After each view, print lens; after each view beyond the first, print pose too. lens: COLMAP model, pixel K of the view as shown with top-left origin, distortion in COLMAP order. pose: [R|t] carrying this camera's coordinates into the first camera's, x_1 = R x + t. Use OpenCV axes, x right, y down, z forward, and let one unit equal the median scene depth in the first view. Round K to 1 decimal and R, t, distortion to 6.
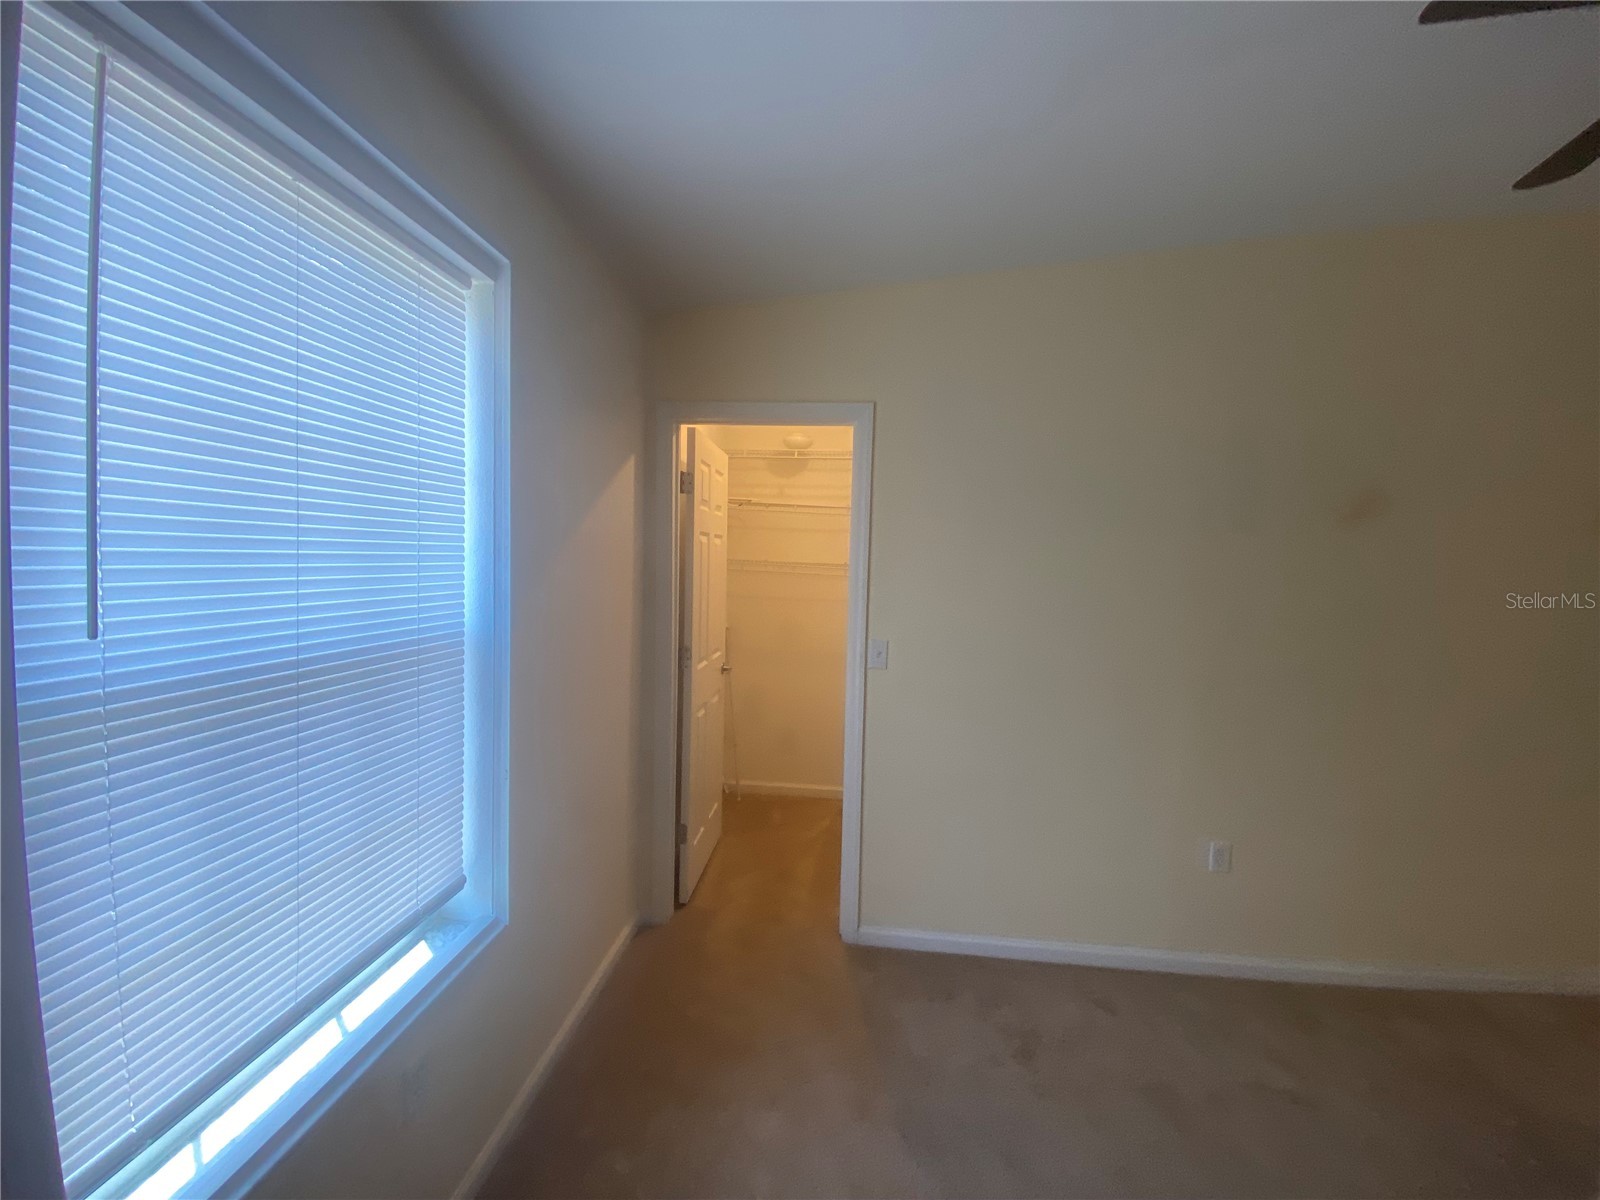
lens RADIAL K [[654.0, 0, 794.5], [0, 654.0, 594.4], [0, 0, 1]] dist [0.035248, -0.028163]
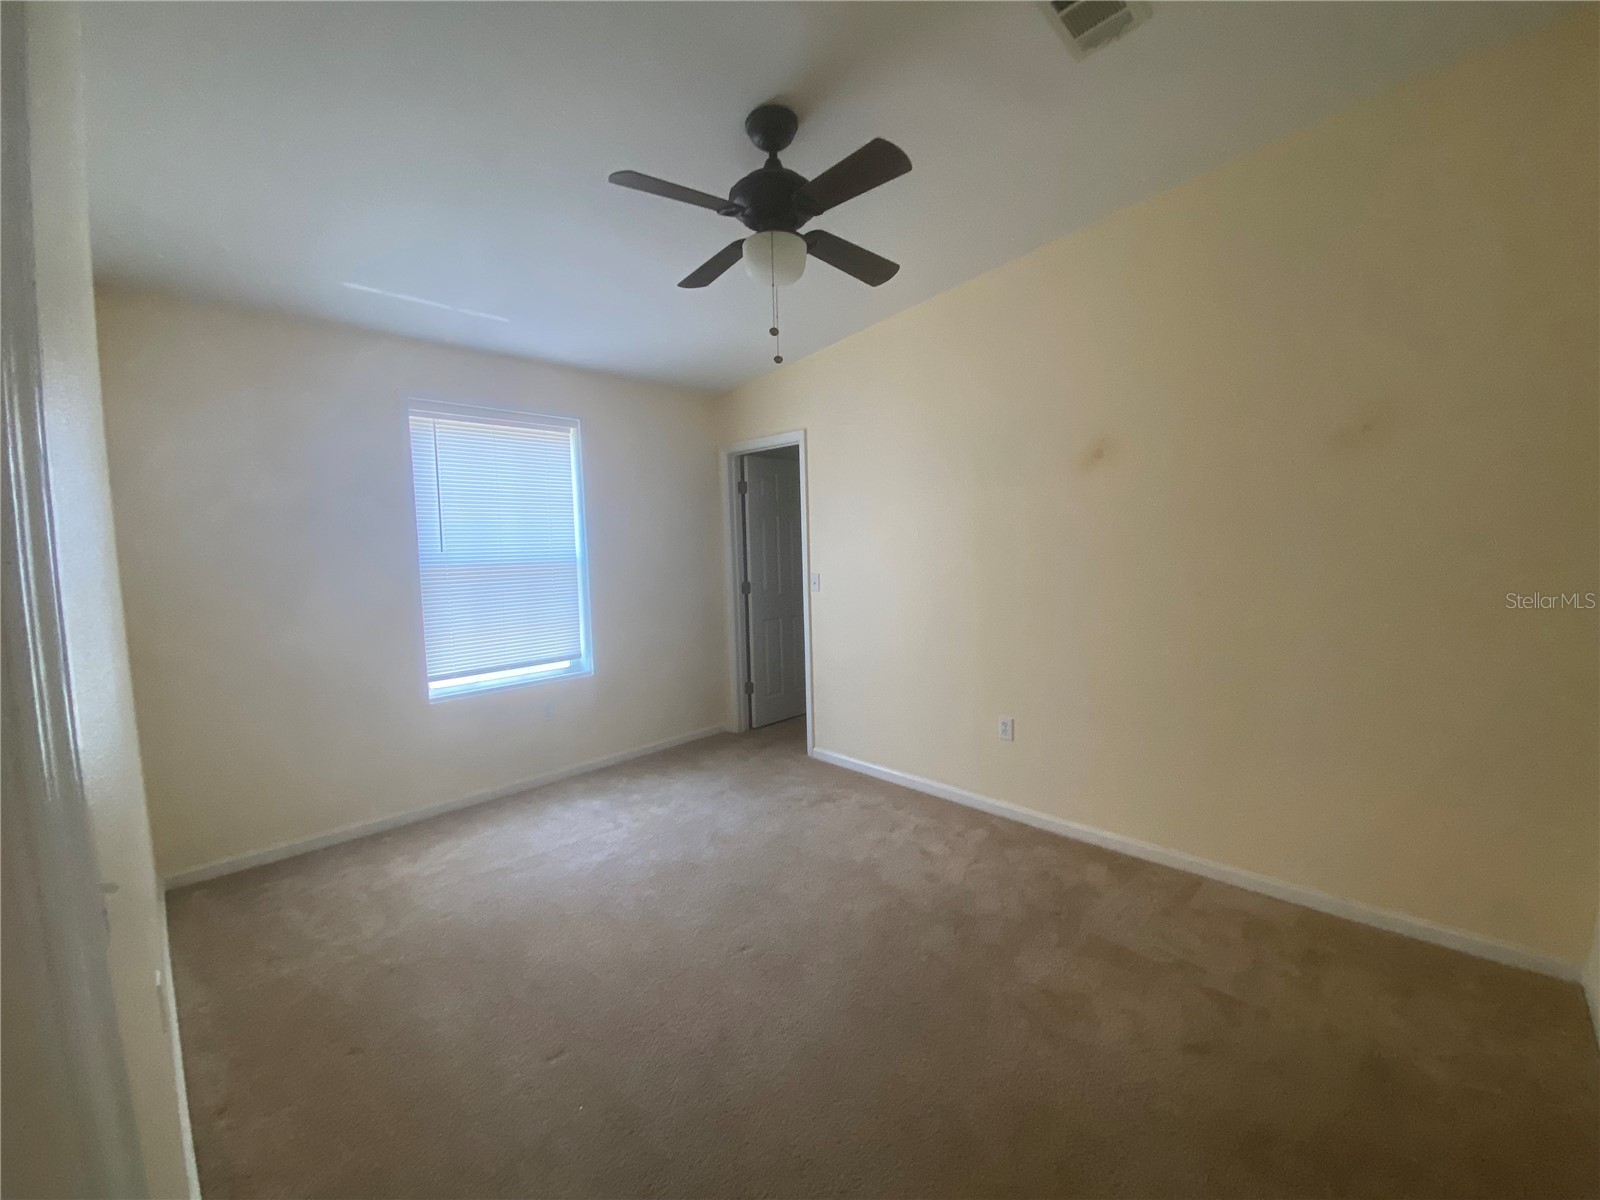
lens RADIAL K [[654.0, 0, 794.5], [0, 654.0, 594.4], [0, 0, 1]] dist [0.035248, -0.028163]
pose [[0.755827, 0.002676, -0.654766, 1.213543], [0.009726, 0.999835, 0.015314, 0.103250], [0.654699, -0.017943, 0.755676, -0.288922]]
